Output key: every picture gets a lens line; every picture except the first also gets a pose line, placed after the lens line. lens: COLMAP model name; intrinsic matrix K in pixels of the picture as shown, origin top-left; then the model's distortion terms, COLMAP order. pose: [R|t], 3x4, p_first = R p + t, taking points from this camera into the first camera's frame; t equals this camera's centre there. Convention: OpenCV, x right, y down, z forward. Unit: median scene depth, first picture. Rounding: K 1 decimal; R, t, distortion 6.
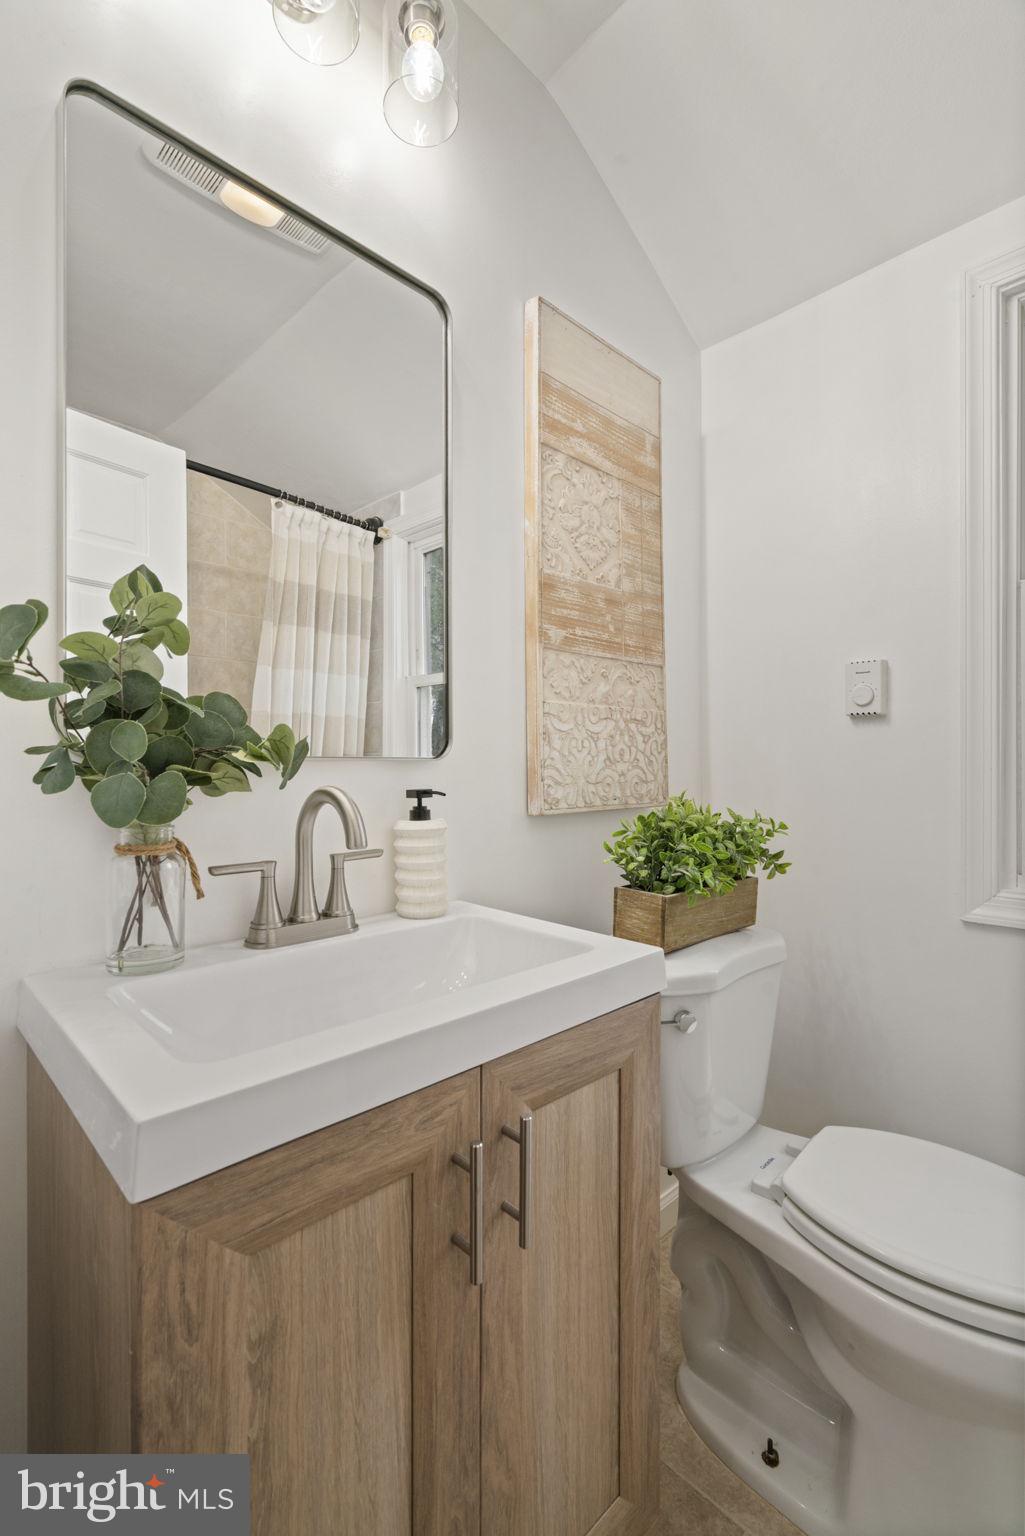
lens RADIAL K [[700.6, 0, 503.2], [0, 700.6, 764.4], [0, 0, 1]] dist [-0.009401, 0.008051]
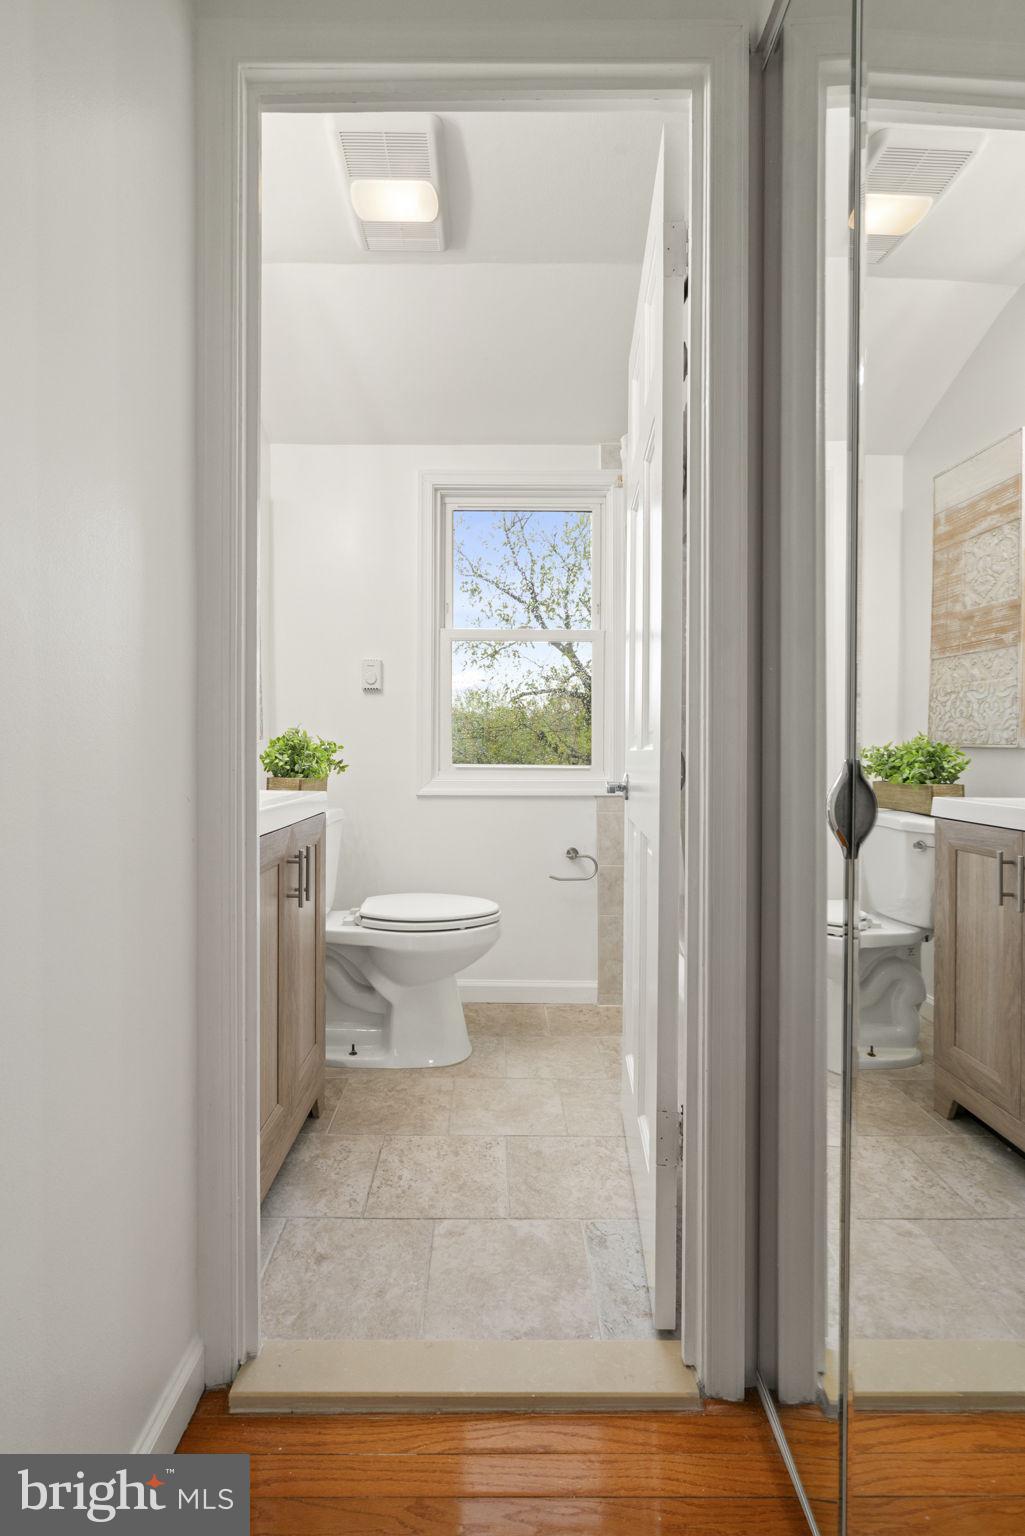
lens RADIAL K [[700.6, 0, 503.2], [0, 700.6, 764.4], [0, 0, 1]] dist [-0.009401, 0.008051]
pose [[0.684744, -0.012417, 0.728678, -0.656062], [-0.004976, 0.999752, 0.021711, 0.094976], [-0.728767, -0.018492, 0.684512, -0.569917]]
